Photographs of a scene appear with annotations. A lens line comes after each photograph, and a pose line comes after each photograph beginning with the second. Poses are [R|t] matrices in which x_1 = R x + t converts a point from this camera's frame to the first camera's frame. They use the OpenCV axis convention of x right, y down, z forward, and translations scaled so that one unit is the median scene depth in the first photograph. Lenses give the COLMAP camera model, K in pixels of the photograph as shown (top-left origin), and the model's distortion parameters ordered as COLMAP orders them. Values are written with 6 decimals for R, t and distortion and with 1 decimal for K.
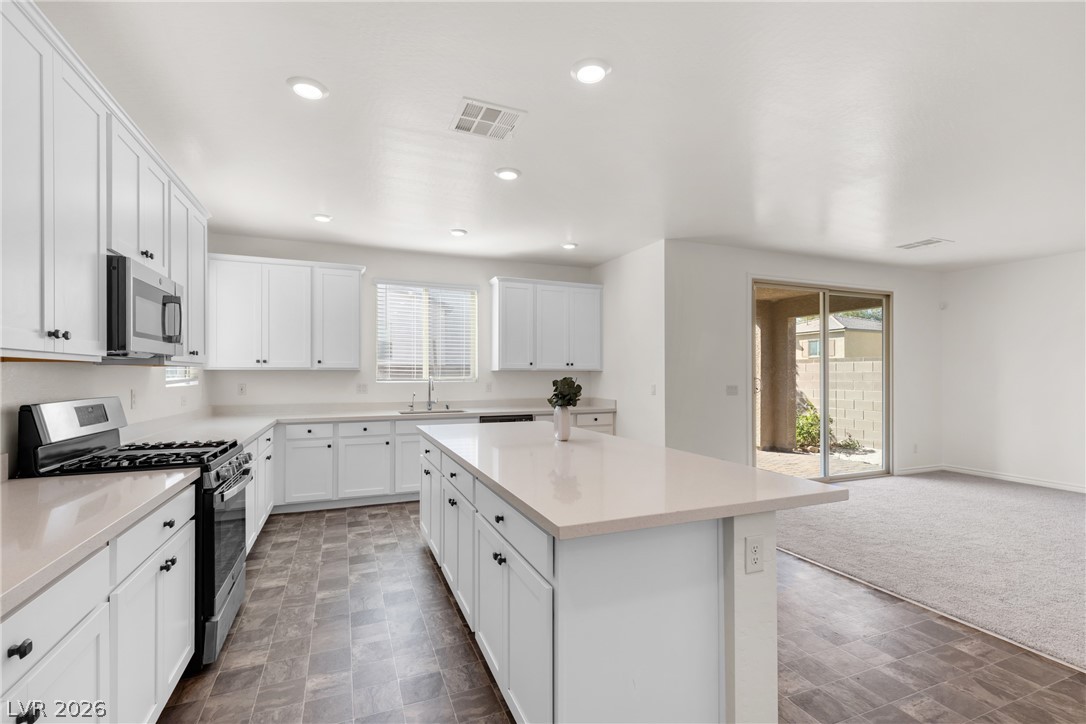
lens RADIAL K [[495.2, 0, 544.7], [0, 495.2, 362.4], [0, 0, 1]] dist [0.009500, -0.000702]
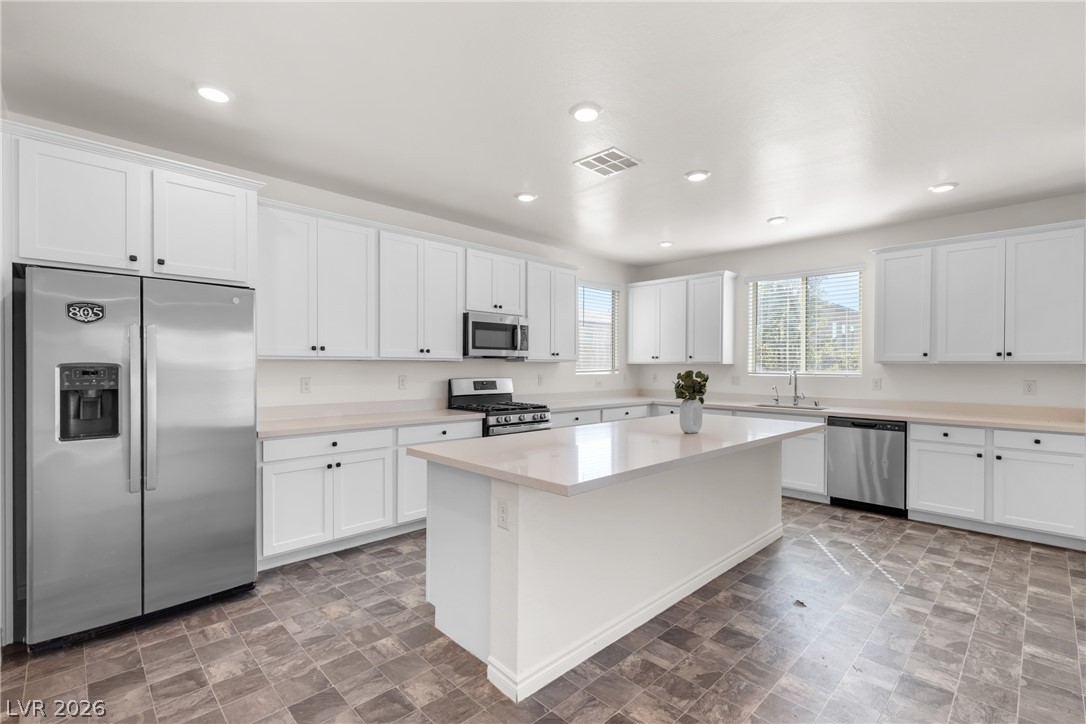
lens RADIAL K [[495.2, 0, 544.9], [0, 495.2, 365.3], [0, 0, 1]] dist [0.009500, -0.000702]
pose [[0.366284, -0.000646, -0.930503, 0.466900], [0.017451, 0.999829, 0.006175, 0.004133], [0.930340, -0.018500, 0.366232, 0.186287]]
